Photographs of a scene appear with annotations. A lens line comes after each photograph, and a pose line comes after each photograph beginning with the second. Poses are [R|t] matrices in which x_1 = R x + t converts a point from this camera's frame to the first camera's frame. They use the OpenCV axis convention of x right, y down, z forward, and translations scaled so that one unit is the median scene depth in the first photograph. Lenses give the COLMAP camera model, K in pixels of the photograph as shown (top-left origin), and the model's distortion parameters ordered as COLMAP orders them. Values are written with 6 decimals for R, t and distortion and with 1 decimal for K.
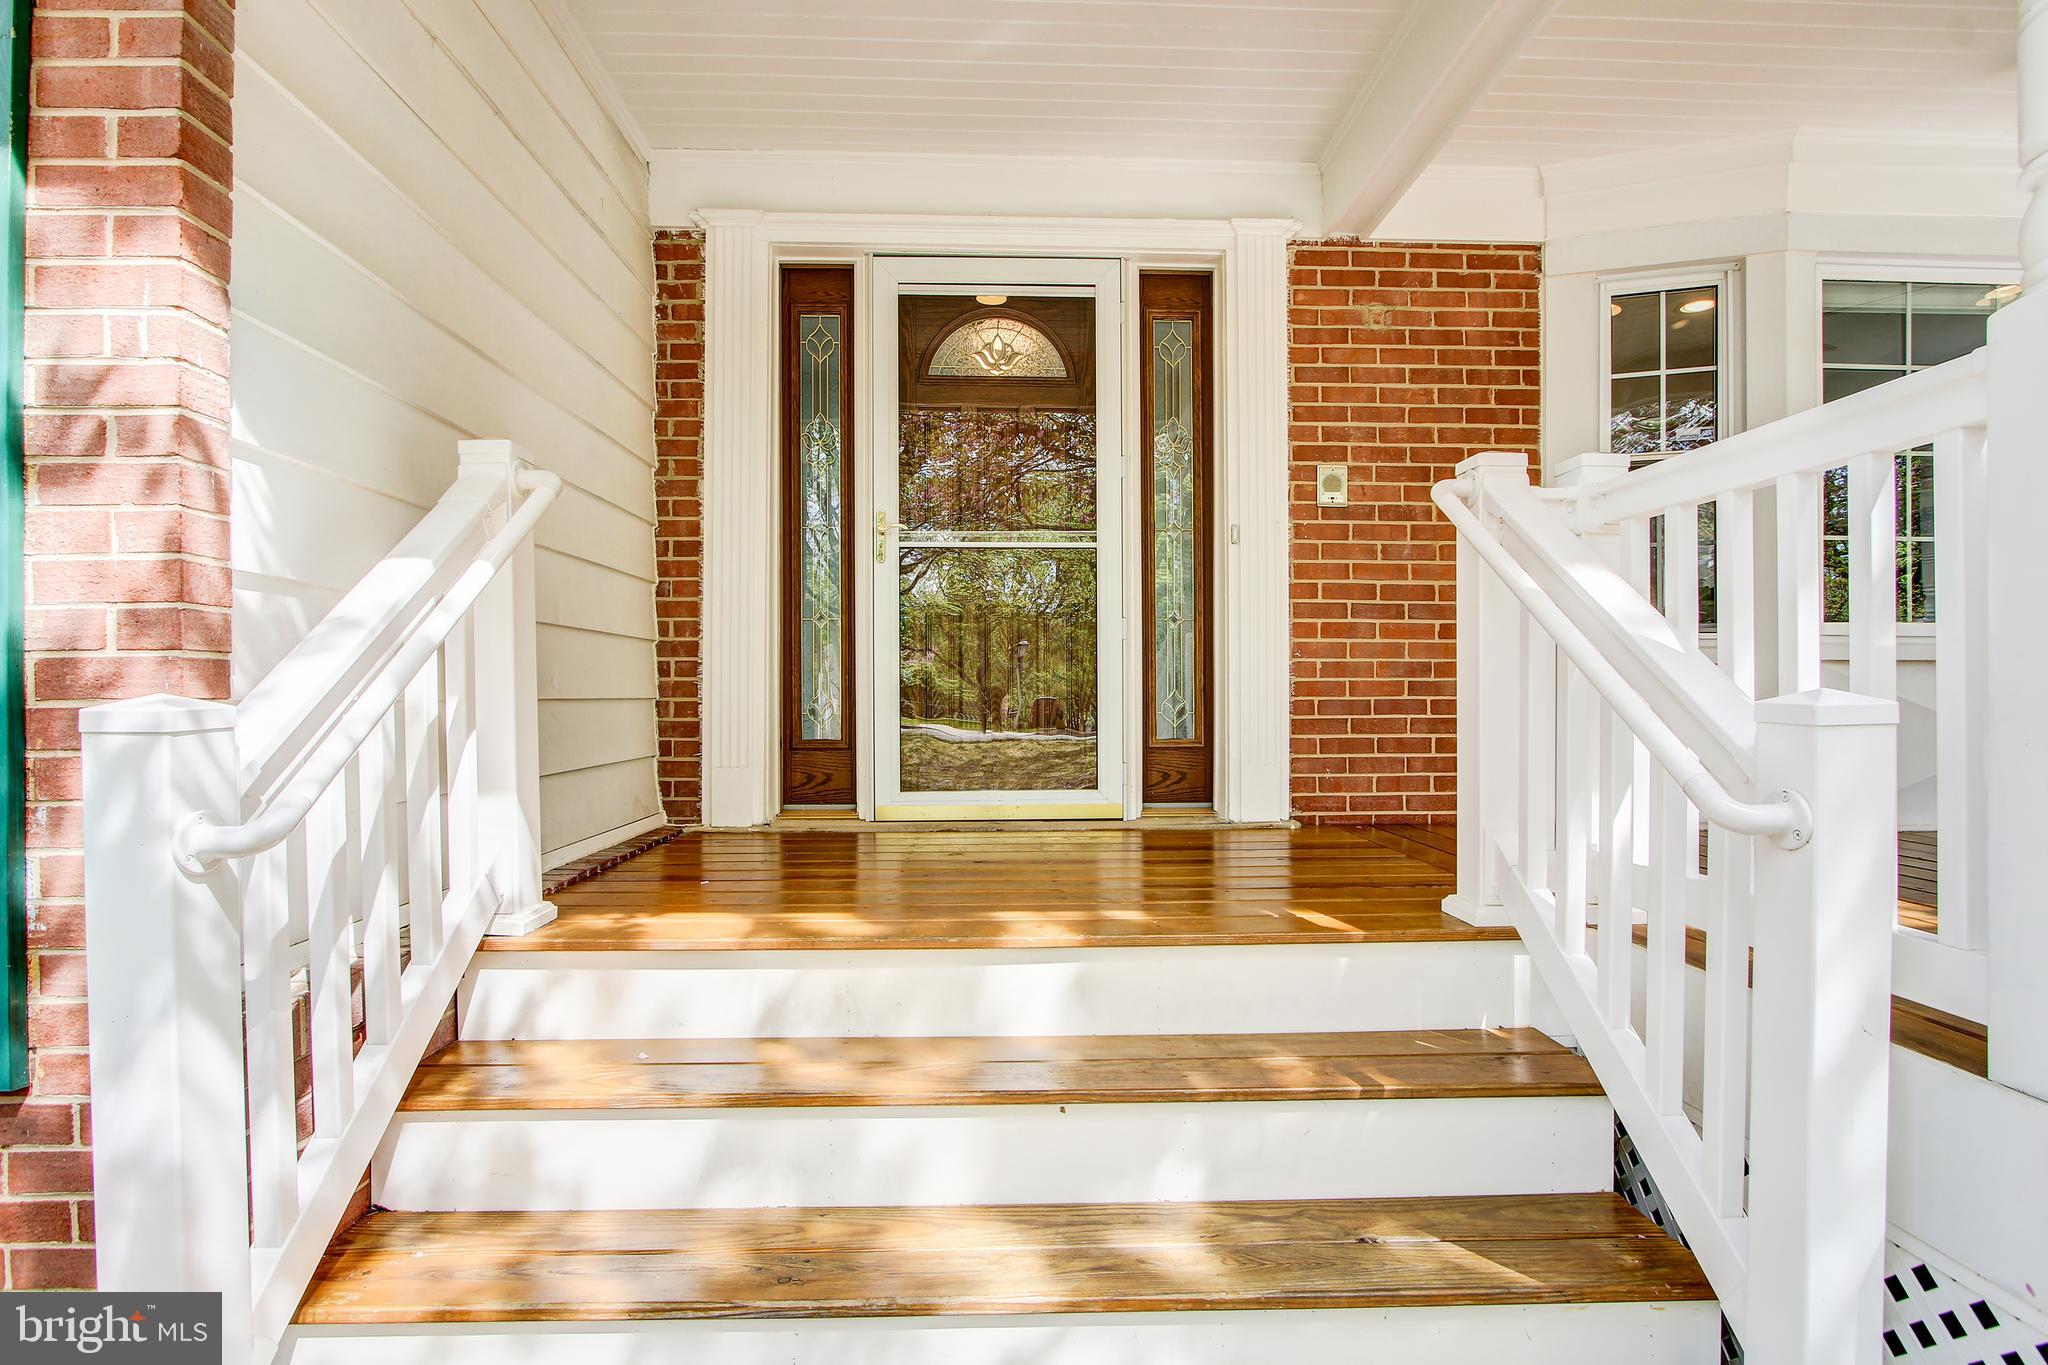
lens RADIAL K [[947.6, 0, 1037.6], [0, 947.6, 668.9], [0, 0, 1]] dist [-0.013357, 0.001737]
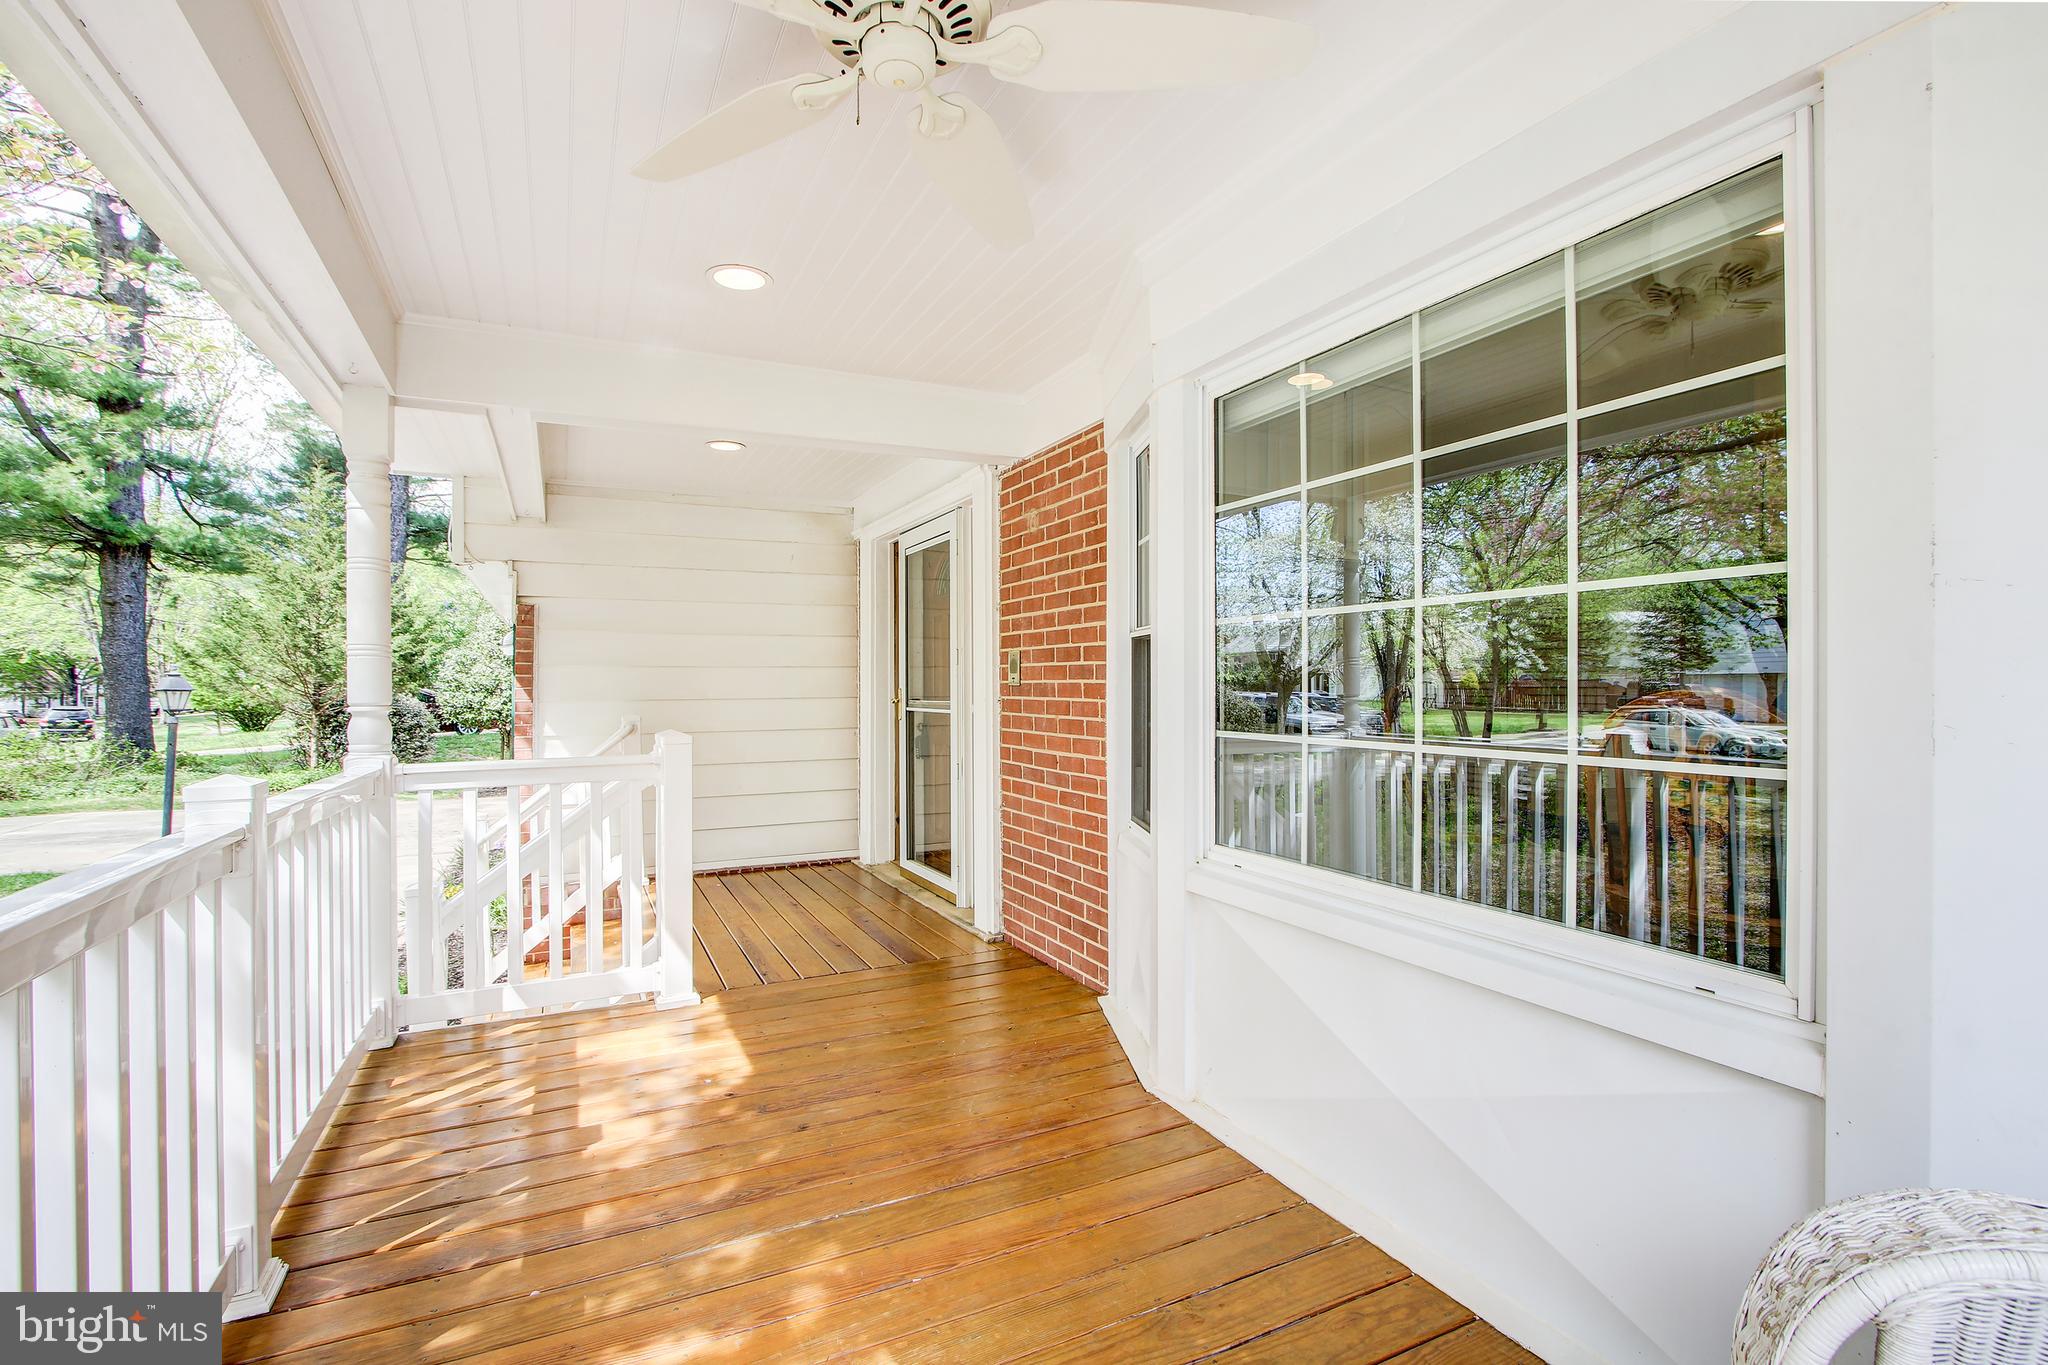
lens RADIAL K [[947.6, 0, 1037.6], [0, 947.6, 668.9], [0, 0, 1]] dist [-0.013357, 0.001737]
pose [[0.408812, -0.012114, -0.912538, 1.414837], [-0.000284, 0.999910, -0.013401, -0.173755], [0.912618, 0.005738, 0.408772, 0.526650]]
